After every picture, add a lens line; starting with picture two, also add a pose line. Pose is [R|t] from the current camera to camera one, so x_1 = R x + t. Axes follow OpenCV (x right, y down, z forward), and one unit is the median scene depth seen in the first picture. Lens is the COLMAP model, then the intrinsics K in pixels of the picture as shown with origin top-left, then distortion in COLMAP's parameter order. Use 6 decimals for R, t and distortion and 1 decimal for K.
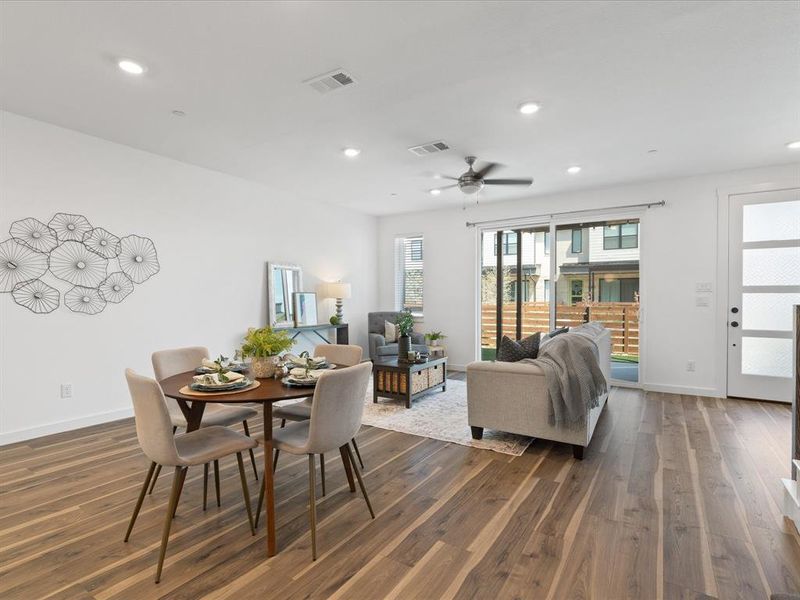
lens RADIAL K [[406.0, 0, 403.5], [0, 406.0, 301.4], [0, 0, 1]] dist [-0.010541, 0.002913]
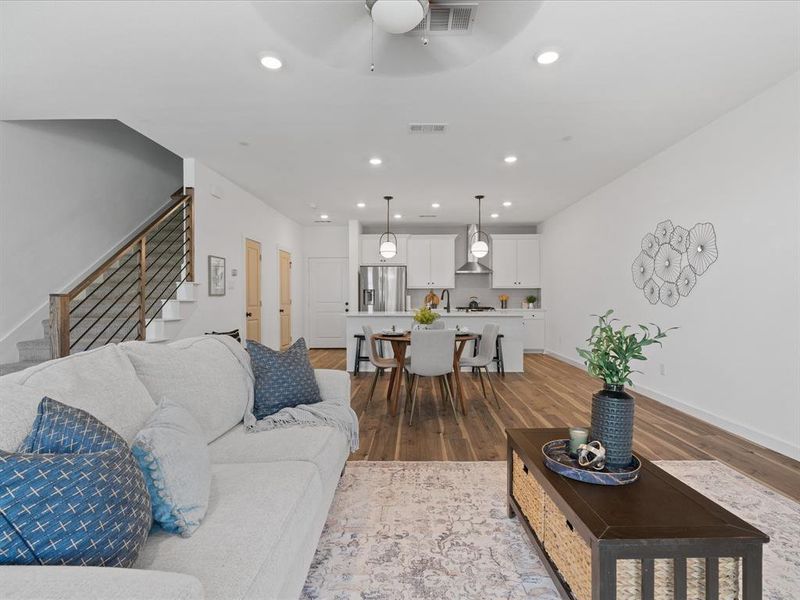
lens RADIAL K [[406.0, 0, 405.4], [0, 406.0, 299.0], [0, 0, 1]] dist [-0.010541, 0.002913]
pose [[-0.854125, -0.001152, -0.520066, 0.400438], [-0.005735, 0.999958, 0.007204, 0.006909], [0.520035, 0.009136, -0.854096, 1.464702]]
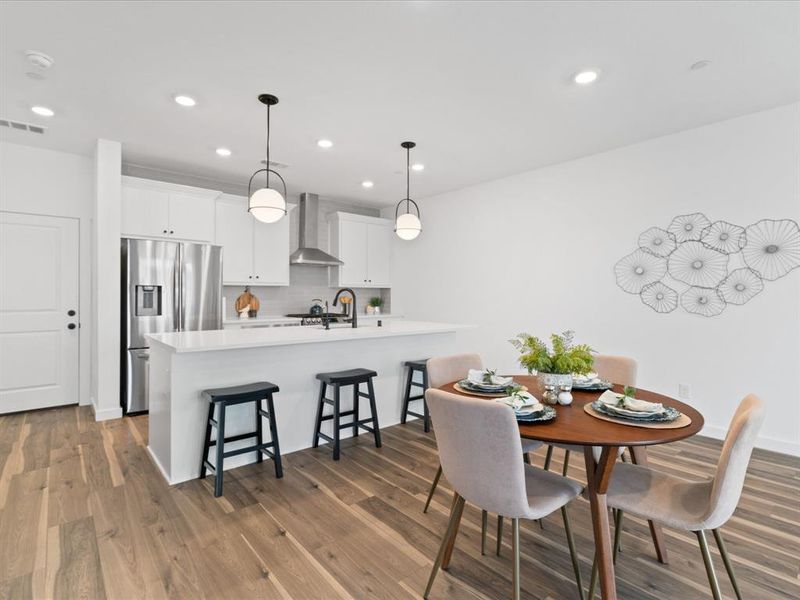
lens RADIAL K [[406.0, 0, 403.9], [0, 406.0, 294.9], [0, 0, 1]] dist [-0.010541, 0.002913]
pose [[-0.286840, -0.005740, -0.957961, 0.295074], [-0.012397, 0.999921, -0.002279, -0.006523], [0.957898, 0.011222, -0.286889, 0.557397]]
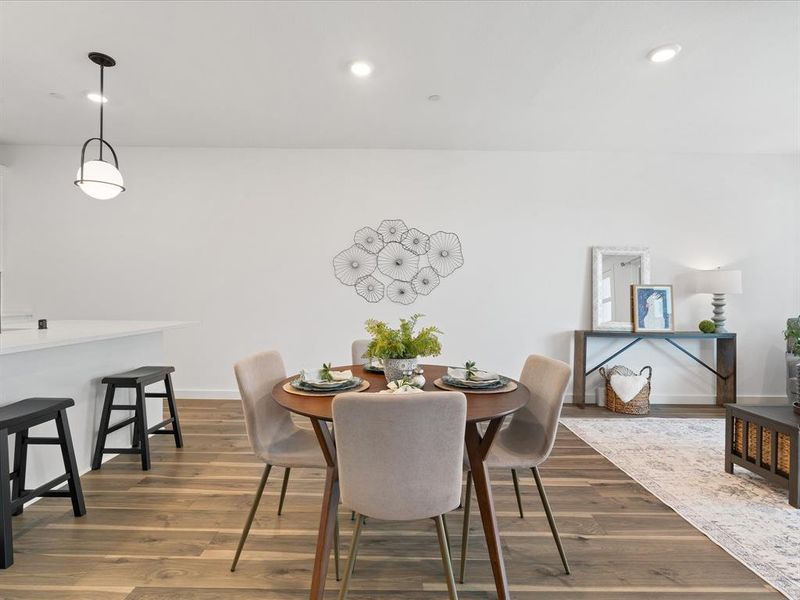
lens RADIAL K [[406.0, 0, 402.1], [0, 406.0, 298.4], [0, 0, 1]] dist [-0.010541, 0.002913]
pose [[0.539698, 0.010730, -0.841790, 0.182753], [-0.016693, 0.999859, 0.002042, 0.011662], [0.841693, 0.012950, 0.539801, 0.342405]]
